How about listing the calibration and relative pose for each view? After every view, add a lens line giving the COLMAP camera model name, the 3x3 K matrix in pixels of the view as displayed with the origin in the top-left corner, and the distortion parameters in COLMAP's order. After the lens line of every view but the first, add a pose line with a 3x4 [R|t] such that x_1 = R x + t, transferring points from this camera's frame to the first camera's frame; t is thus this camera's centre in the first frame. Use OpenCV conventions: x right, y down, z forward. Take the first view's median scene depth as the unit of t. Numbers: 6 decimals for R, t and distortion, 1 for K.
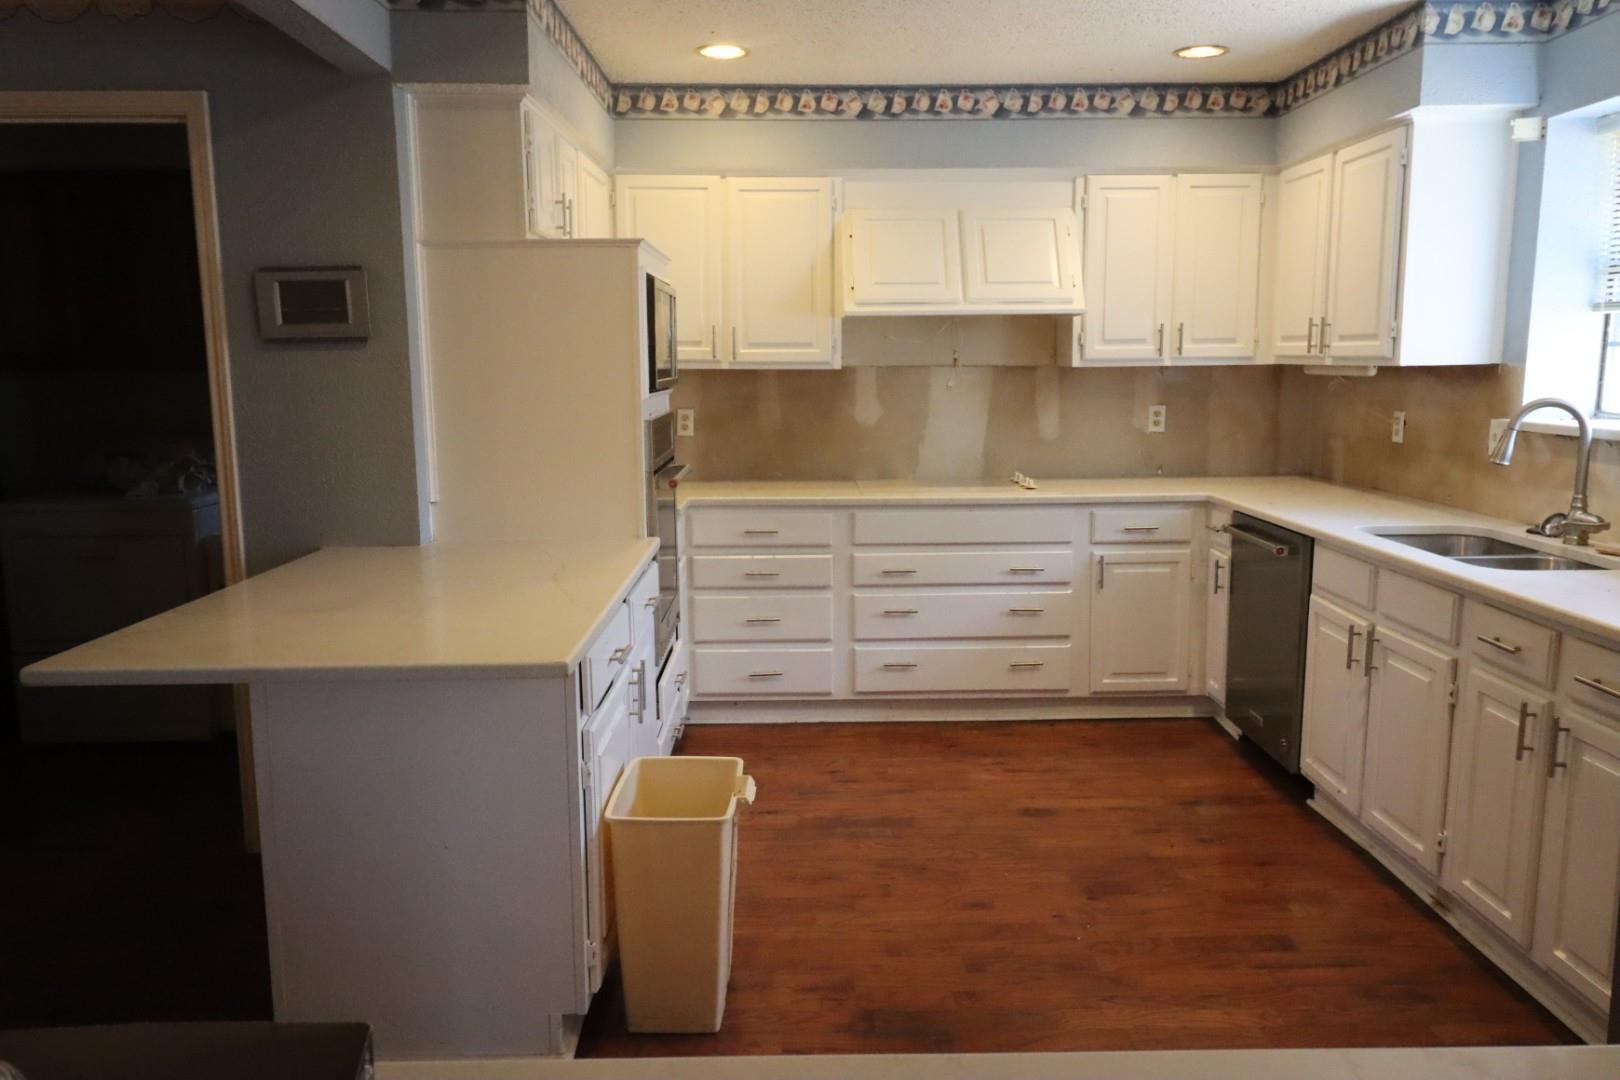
lens RADIAL K [[1163.0, 0, 821.0], [0, 1163.0, 524.4], [0, 0, 1]] dist [0.007078, -0.002187]
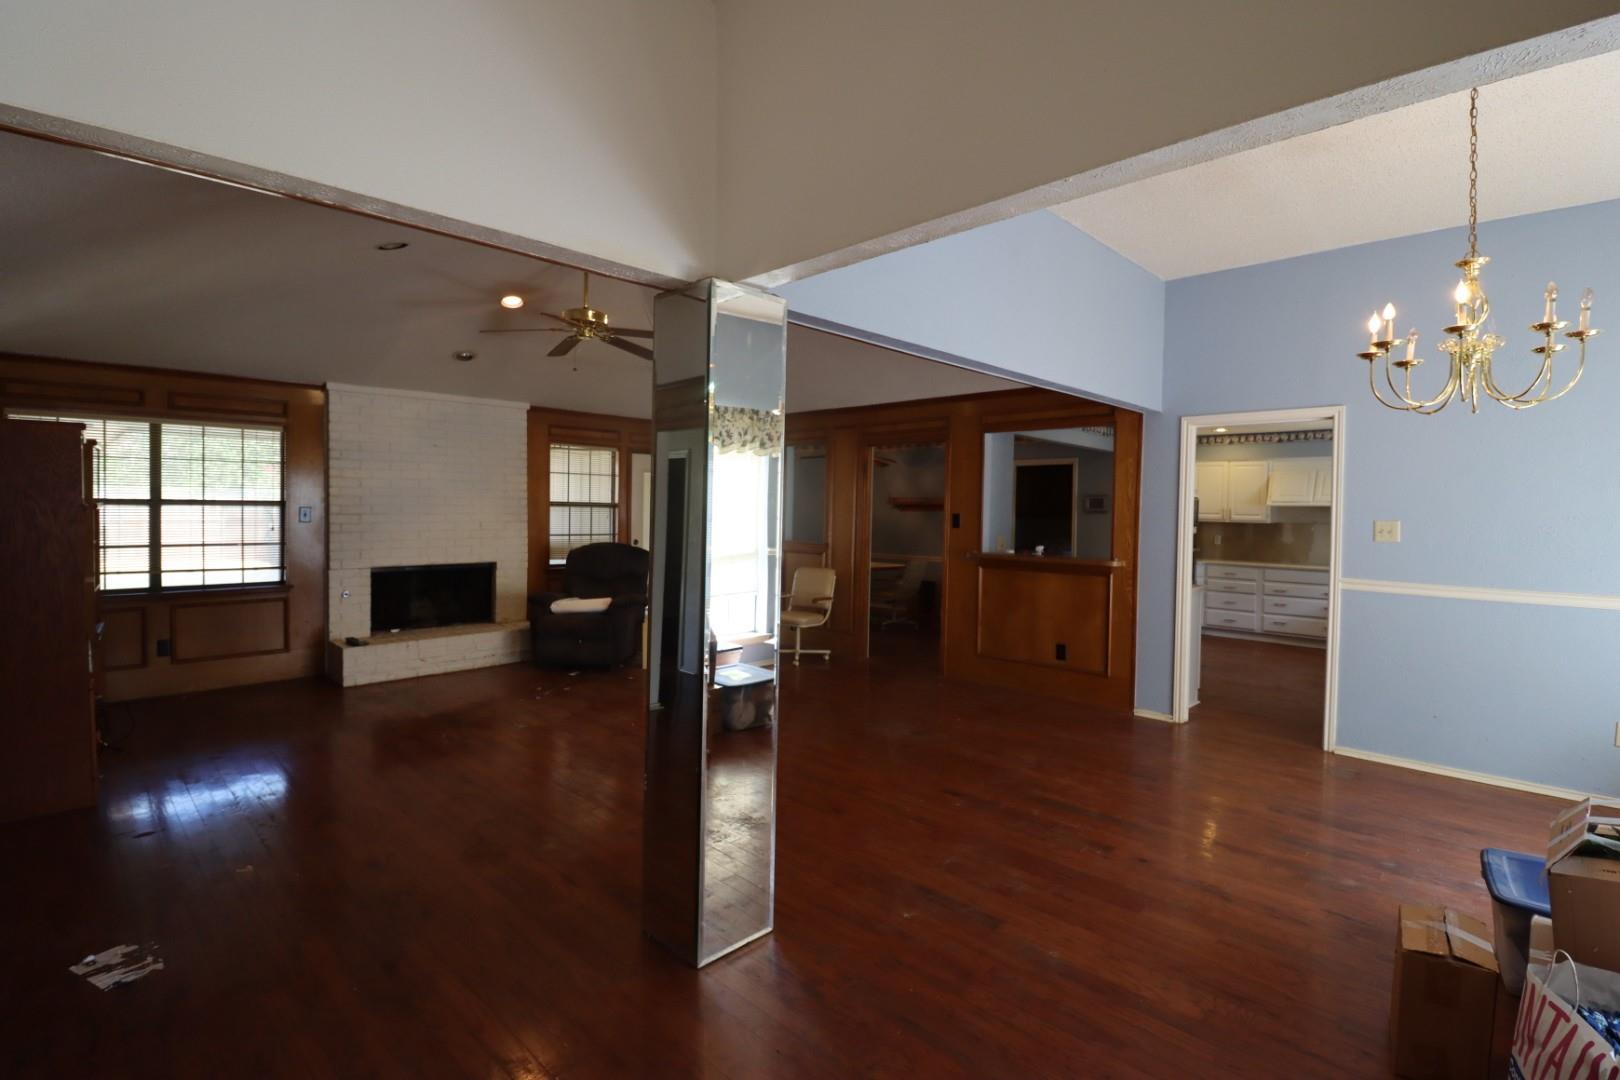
lens RADIAL K [[766.0, 0, 822.8], [0, 766.0, 530.9], [0, 0, 1]] dist [-0.003019, -0.011600]
pose [[0.698632, 0.036934, -0.714527, 0.643264], [-0.122337, 0.990126, -0.068436, 0.166681], [0.704944, 0.135225, 0.696253, -1.216860]]
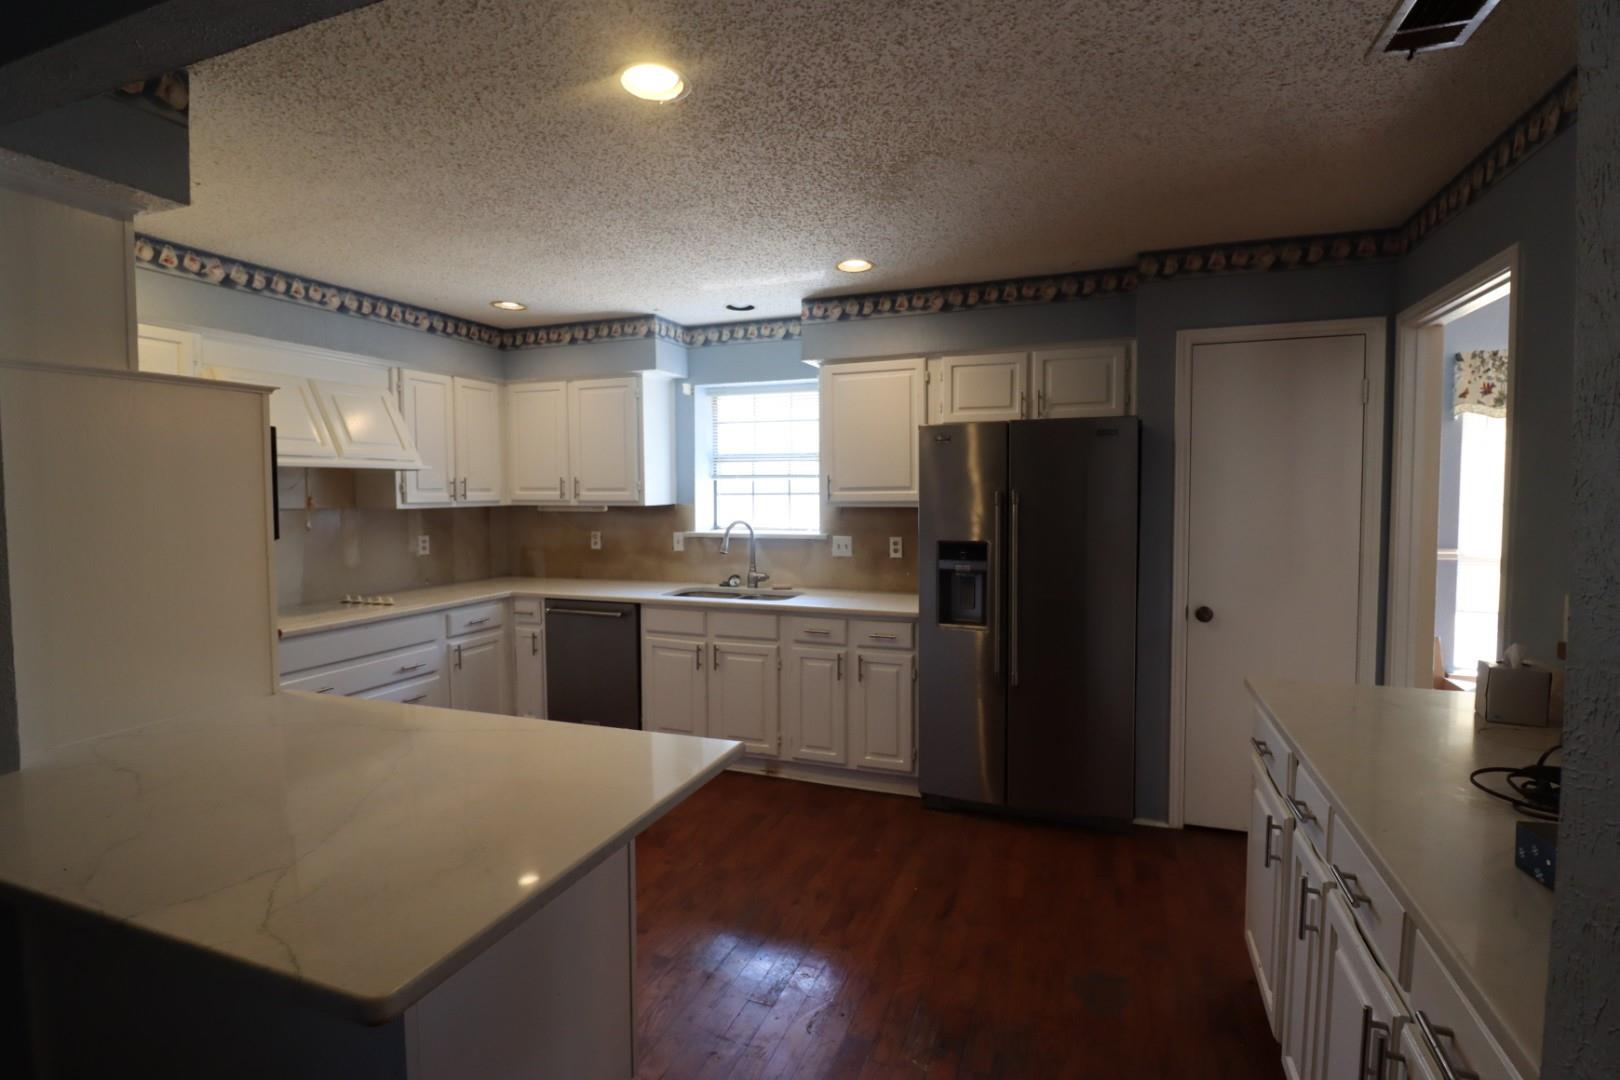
lens RADIAL K [[766.0, 0, 809.9], [0, 766.0, 533.4], [0, 0, 1]] dist [-0.003019, -0.011600]
pose [[0.369454, -0.046224, 0.928099, -0.432957], [0.133690, 0.991016, -0.003861, -0.044389], [-0.919582, 0.125504, 0.372314, 0.264638]]
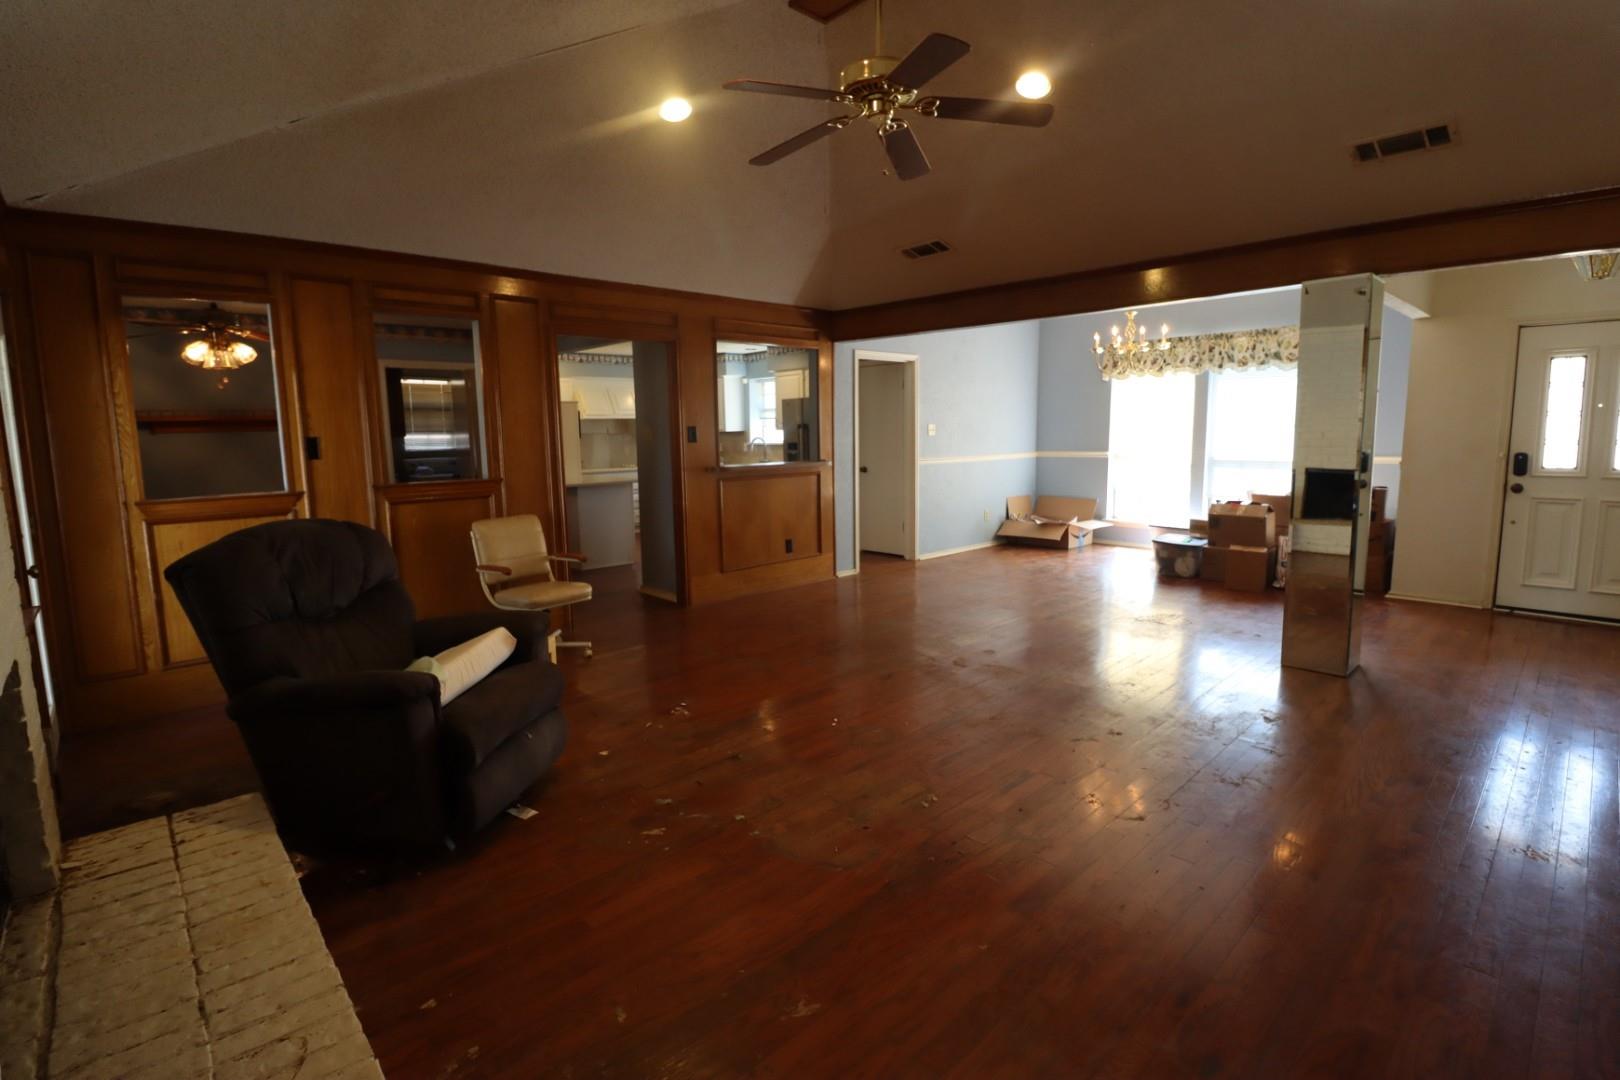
lens RADIAL K [[766.0, 0, 809.3], [0, 766.0, 534.2], [0, 0, 1]] dist [-0.003019, -0.011600]
pose [[0.740306, -0.097481, 0.665165, -1.030210], [0.108011, 0.993824, 0.025433, 0.176127], [-0.663537, 0.053017, 0.746263, -1.129845]]
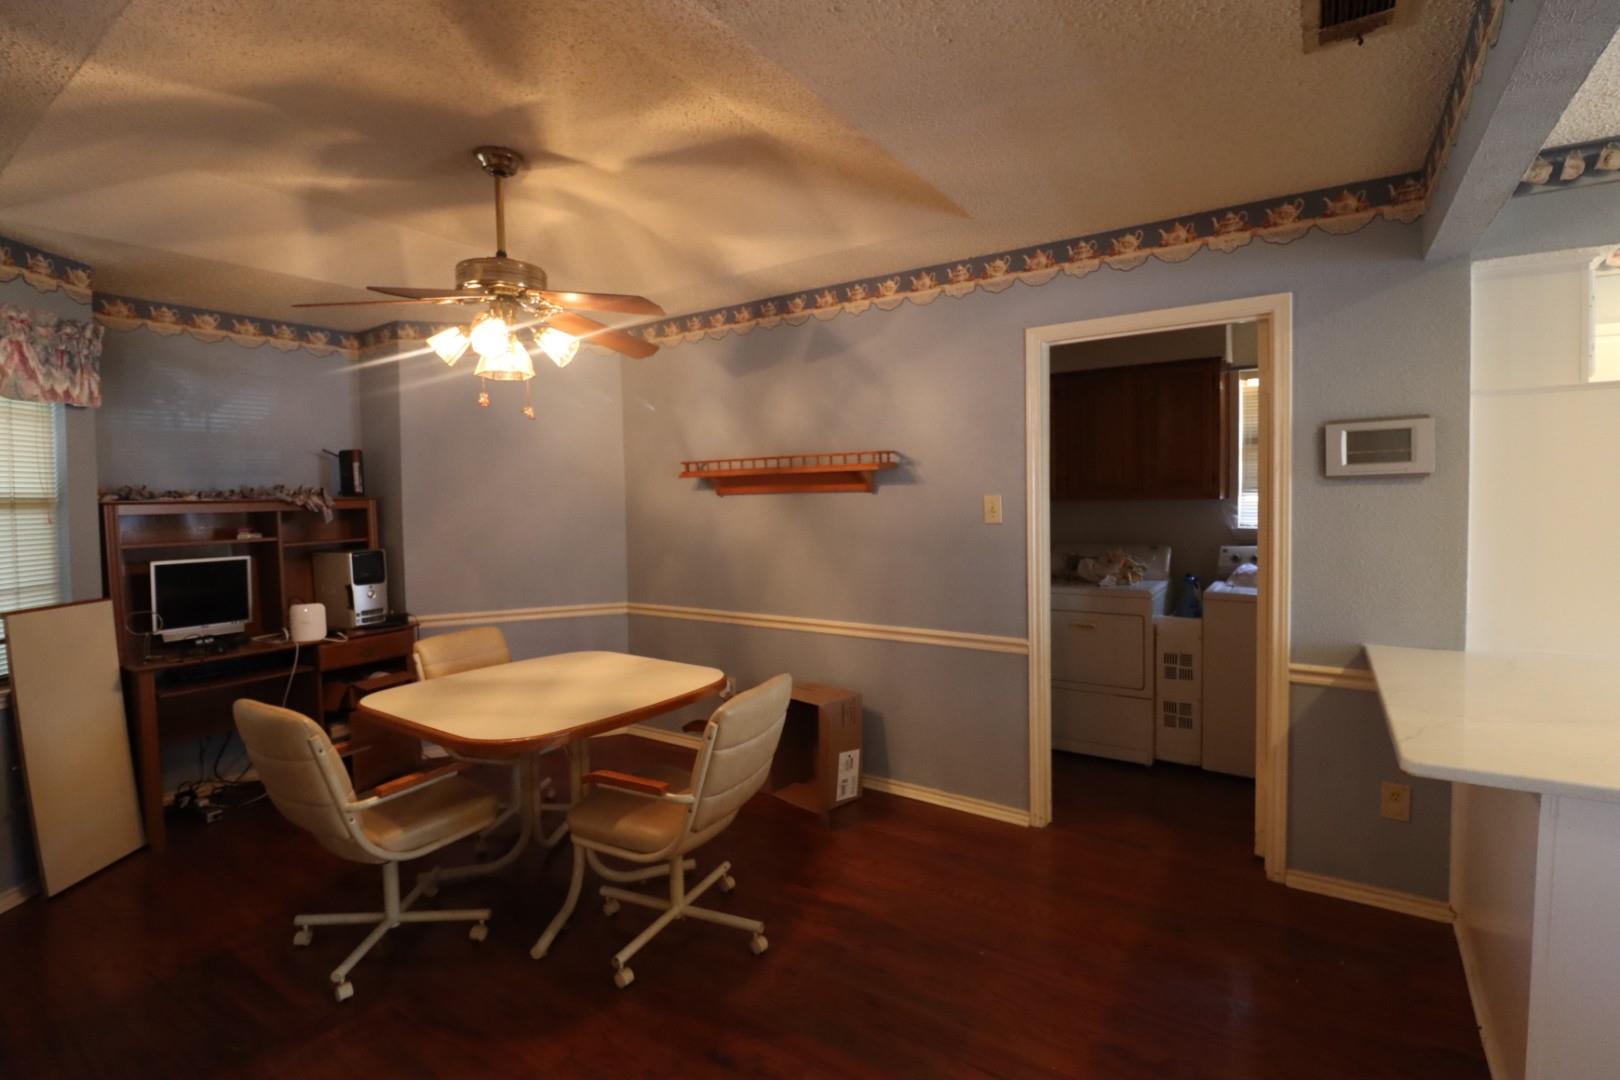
lens RADIAL K [[766.0, 0, 825.7], [0, 766.0, 531.1], [0, 0, 1]] dist [-0.003019, -0.011600]
pose [[0.816192, 0.020081, -0.577432, -0.316036], [-0.071517, 0.995222, -0.066477, -0.003526], [0.573338, 0.095554, 0.813728, 0.009683]]
